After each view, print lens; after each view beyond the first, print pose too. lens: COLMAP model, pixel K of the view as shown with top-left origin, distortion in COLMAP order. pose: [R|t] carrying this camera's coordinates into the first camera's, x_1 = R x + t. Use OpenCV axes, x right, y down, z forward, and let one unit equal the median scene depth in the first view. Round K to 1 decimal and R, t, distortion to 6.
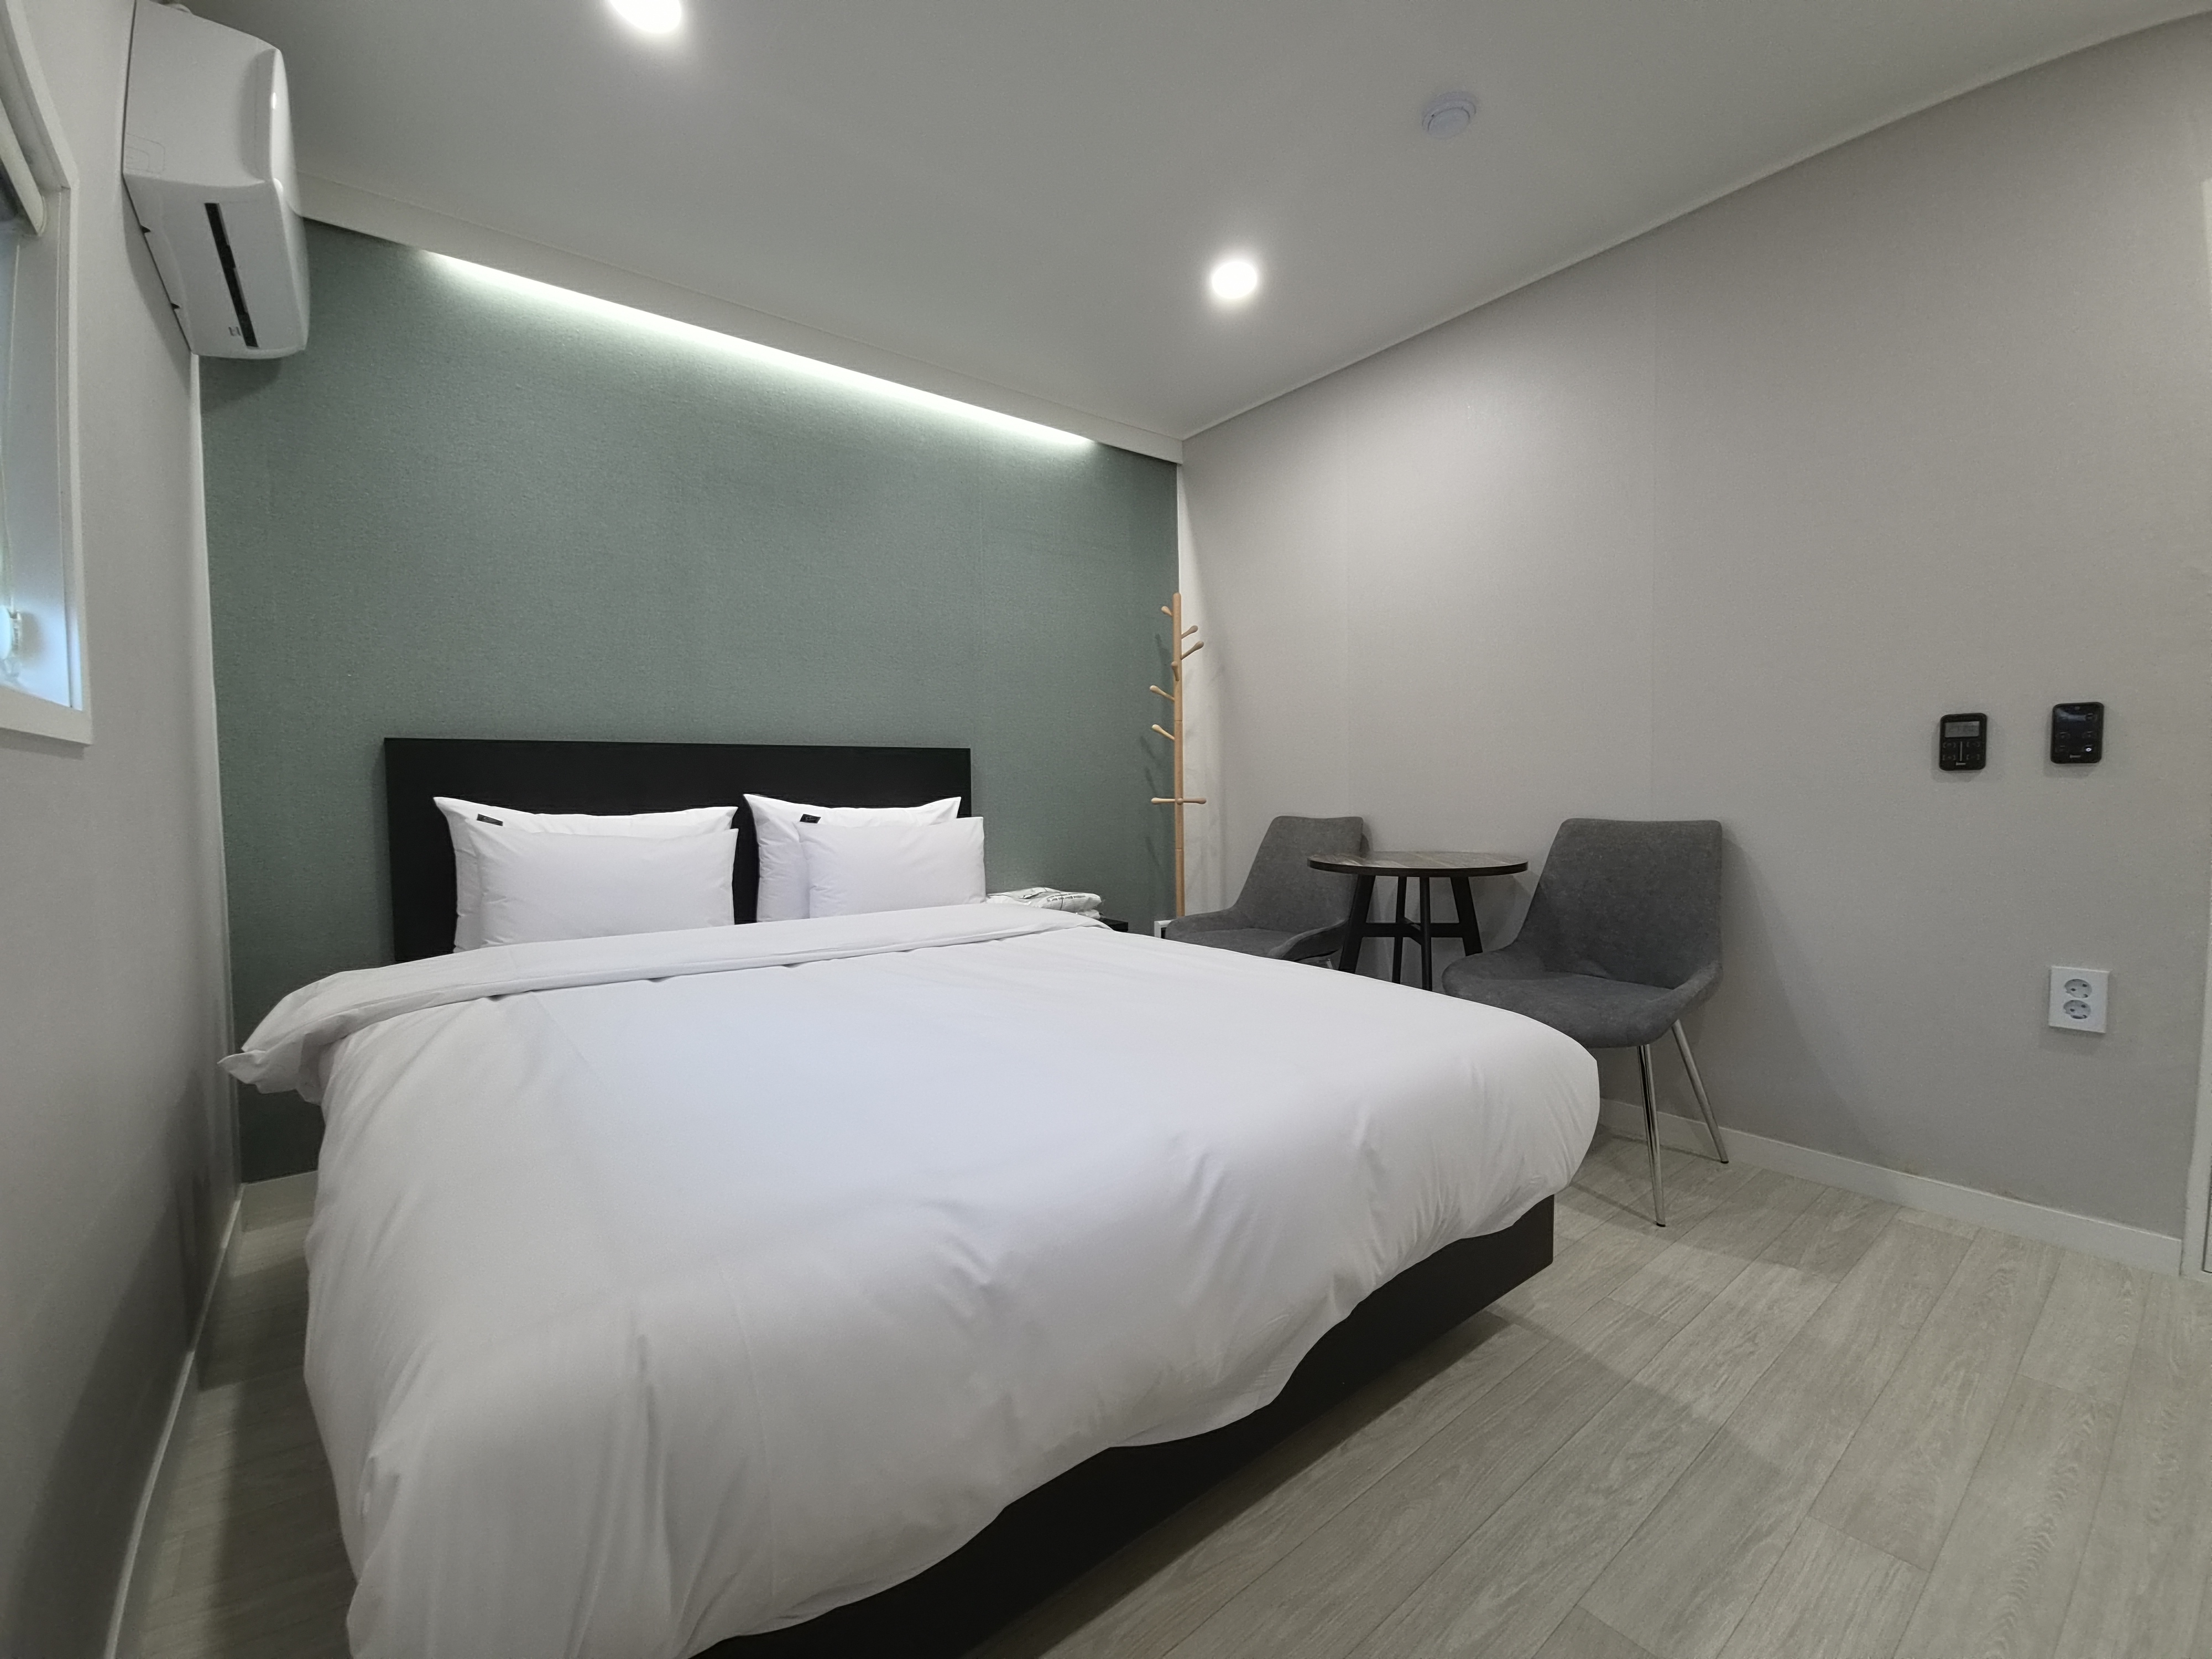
lens RADIAL K [[890.9, 0, 1080.4], [0, 890.9, 833.8], [0, 0, 1]] dist [0.000220, 0.000051]
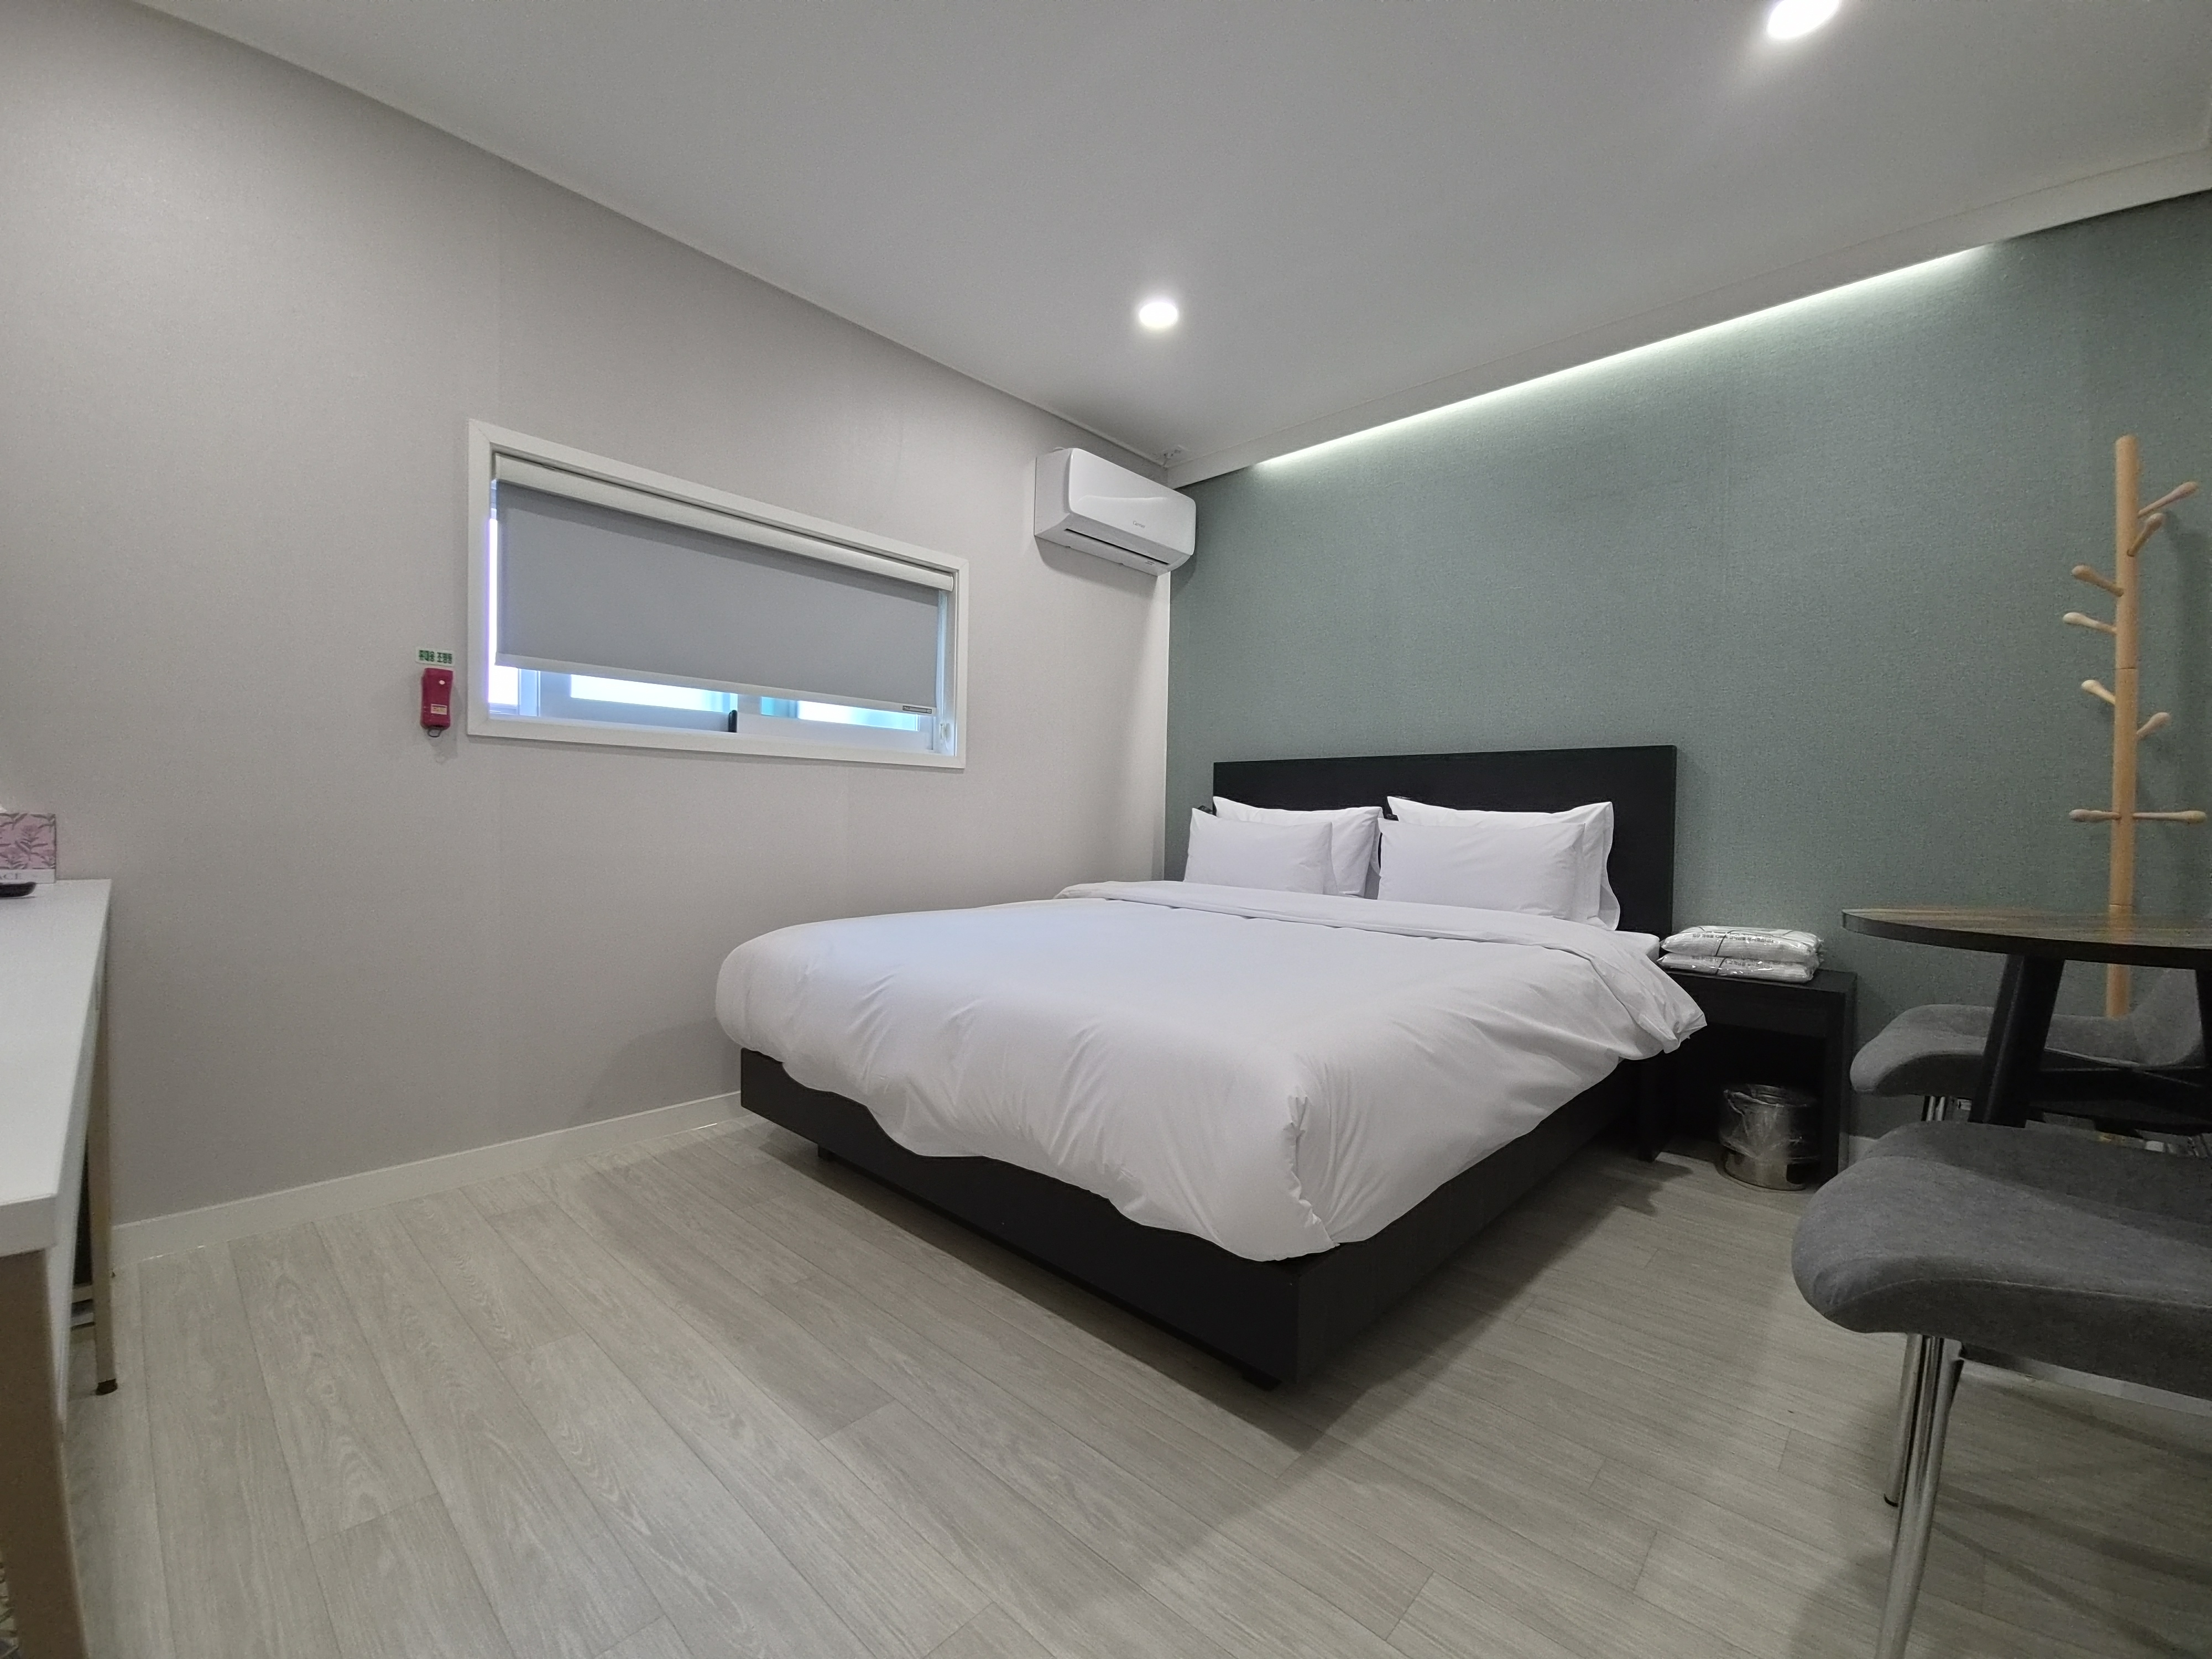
lens RADIAL K [[892.0, 0, 1098.0], [0, 892.0, 824.3], [0, 0, 1]] dist [-0.003932, -0.000295]
pose [[0.178963, 0.023825, -0.983567, 1.311930], [-0.066150, 0.997736, 0.012132, 0.007002], [0.981629, 0.062892, 0.180134, 0.714493]]
